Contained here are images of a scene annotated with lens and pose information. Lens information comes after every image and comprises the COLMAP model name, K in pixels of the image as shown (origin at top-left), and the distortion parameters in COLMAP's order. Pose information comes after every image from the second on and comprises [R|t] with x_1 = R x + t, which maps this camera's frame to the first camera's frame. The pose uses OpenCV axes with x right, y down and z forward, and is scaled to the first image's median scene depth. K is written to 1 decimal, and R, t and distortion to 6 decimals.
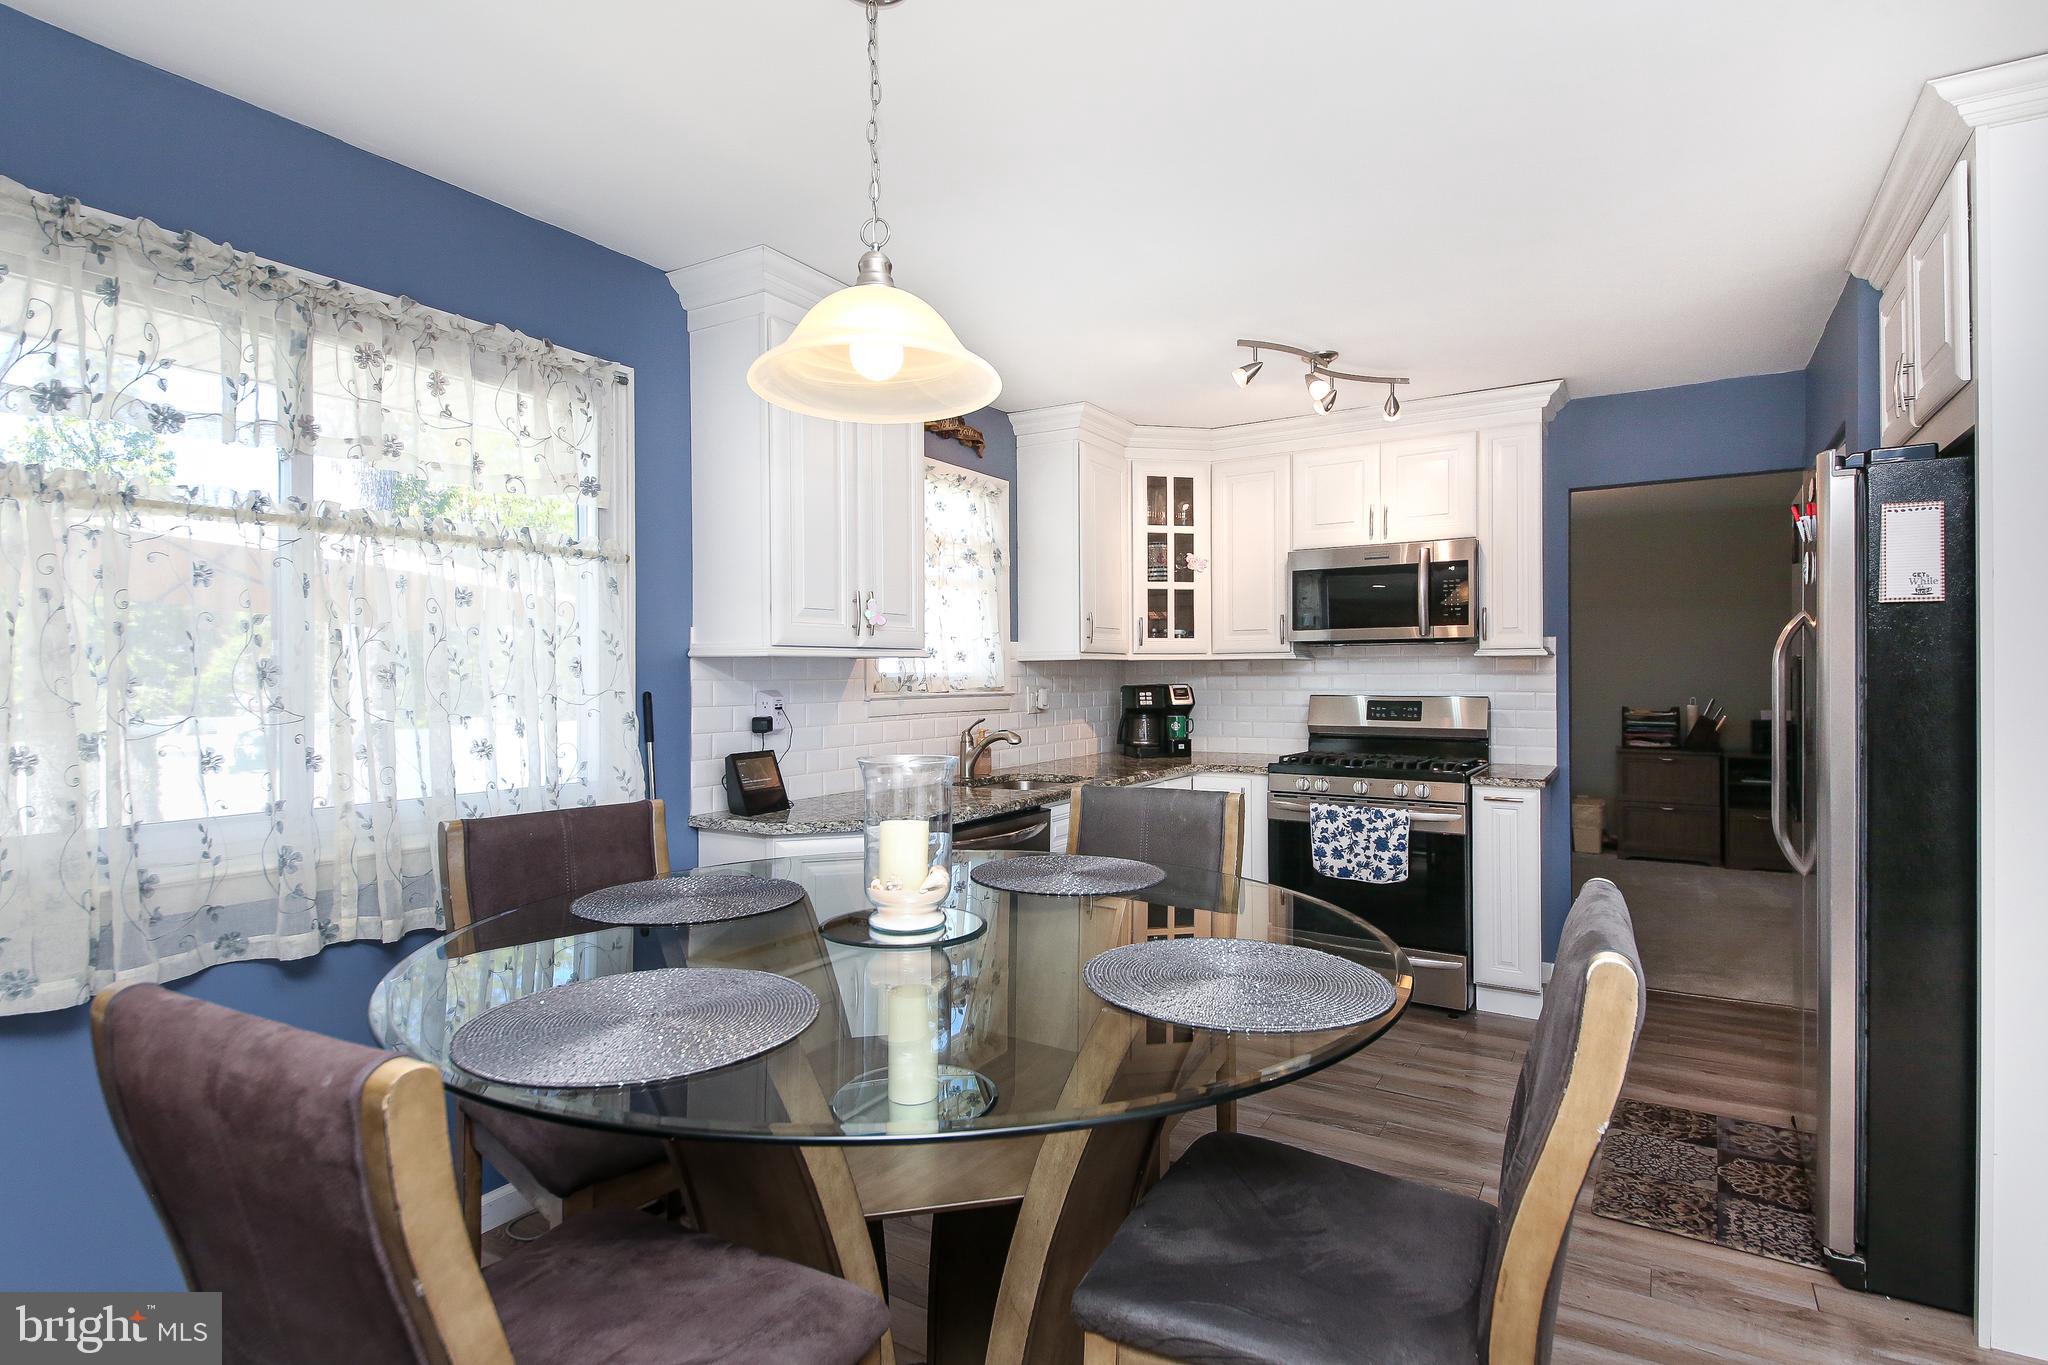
lens RADIAL K [[983.8, 0, 1017.8], [0, 983.8, 673.5], [0, 0, 1]] dist [0.036573, -0.001230]
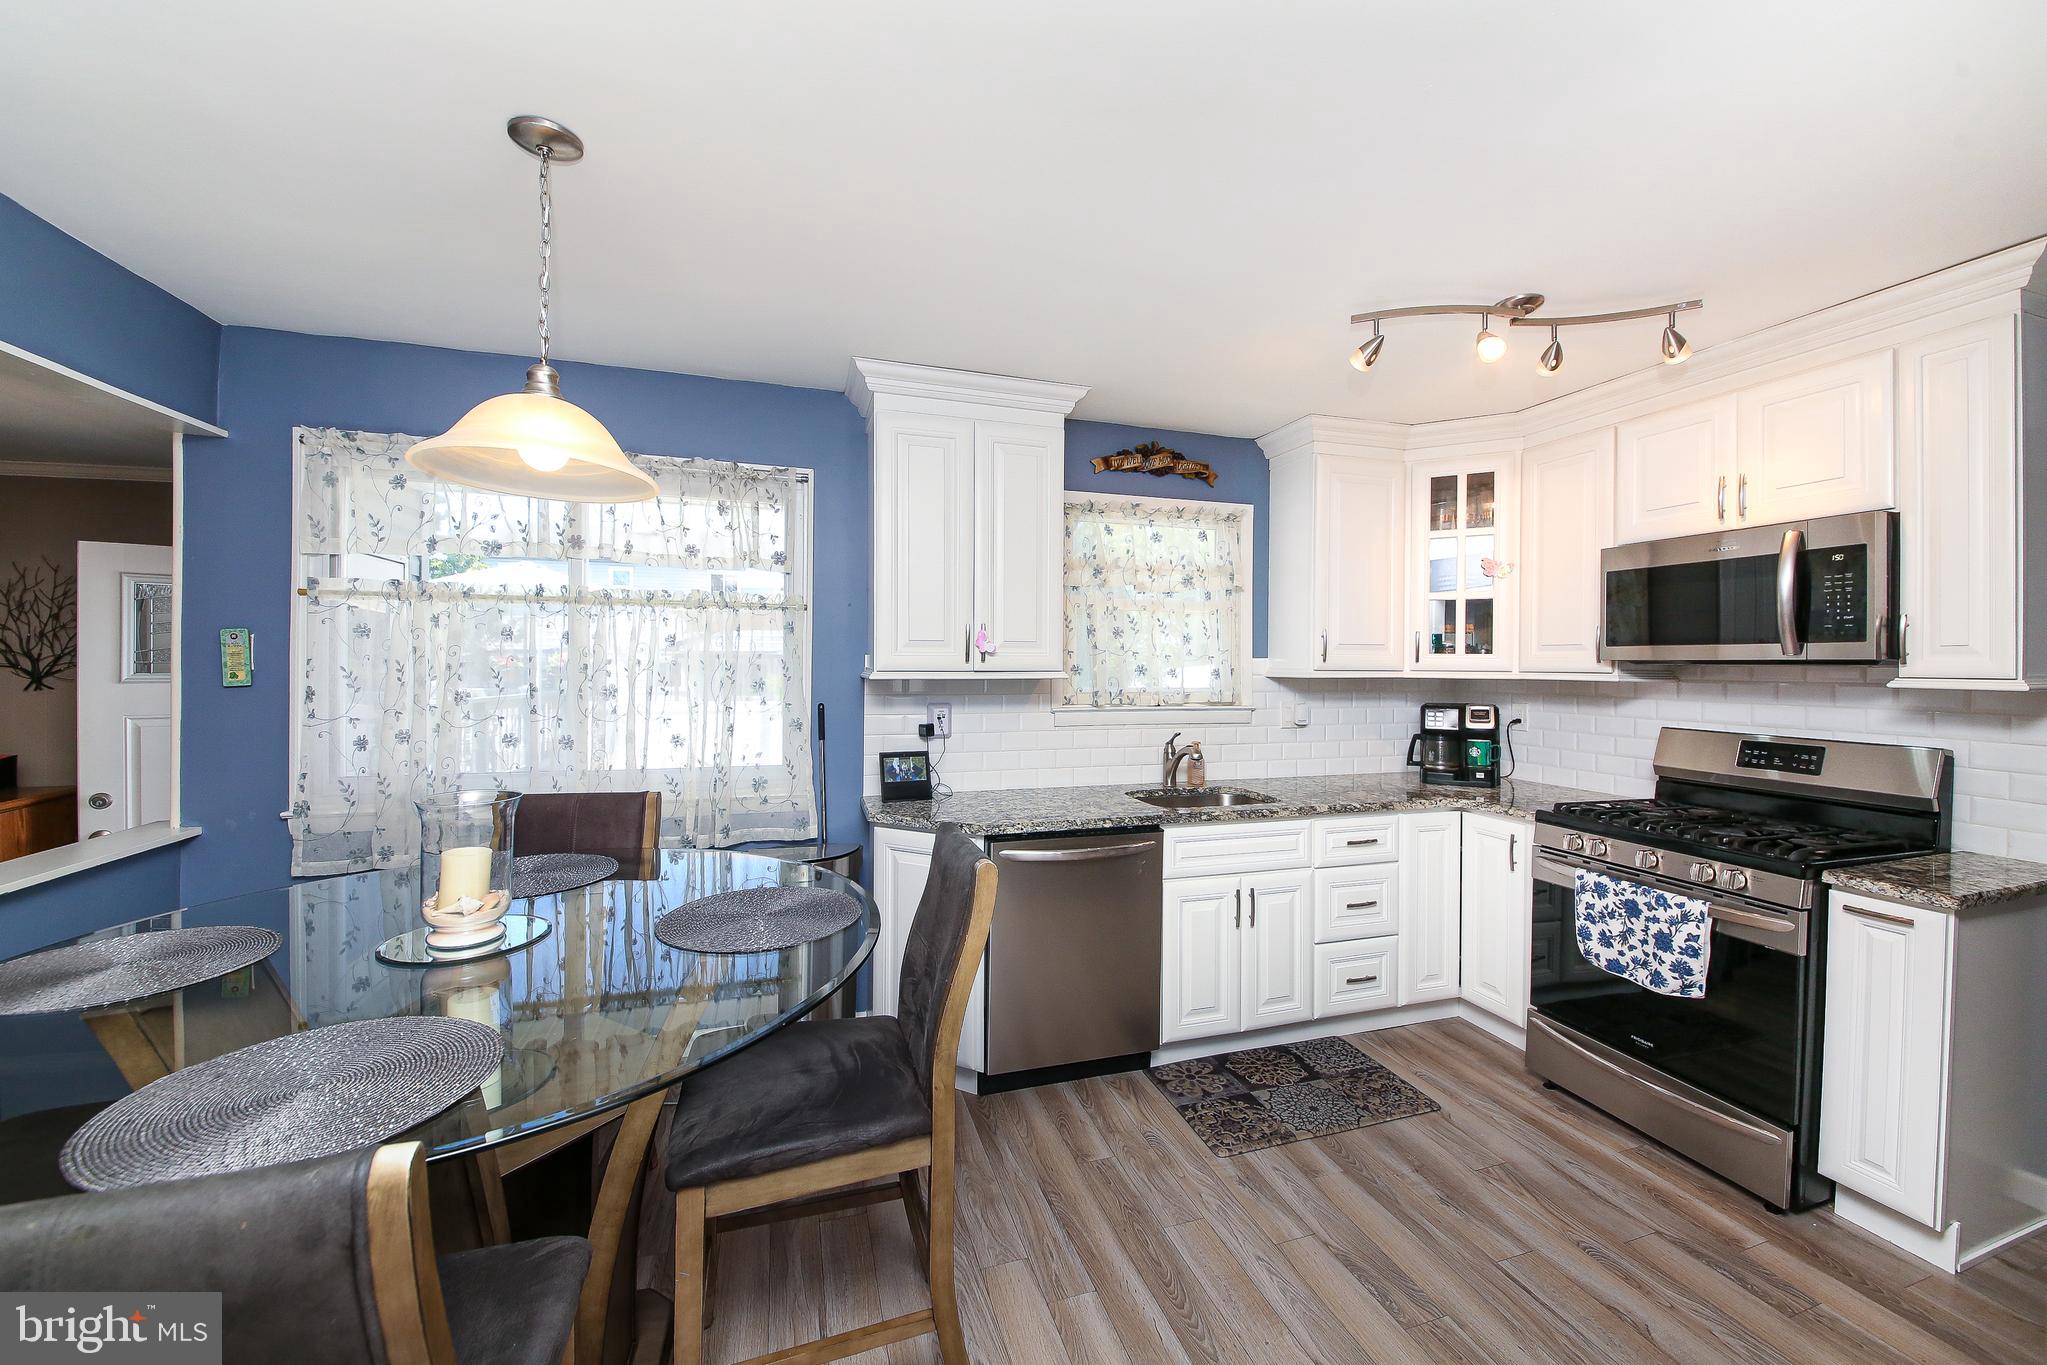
lens RADIAL K [[760.4, 0, 1019.1], [0, 760.4, 672.1], [0, 0, 1]] dist [0.005618, -0.001965]
pose [[0.772041, 0.016888, -0.635349, 0.348020], [-0.012932, 0.999857, 0.010862, -0.027400], [0.635442, -0.000170, 0.772149, 0.251793]]
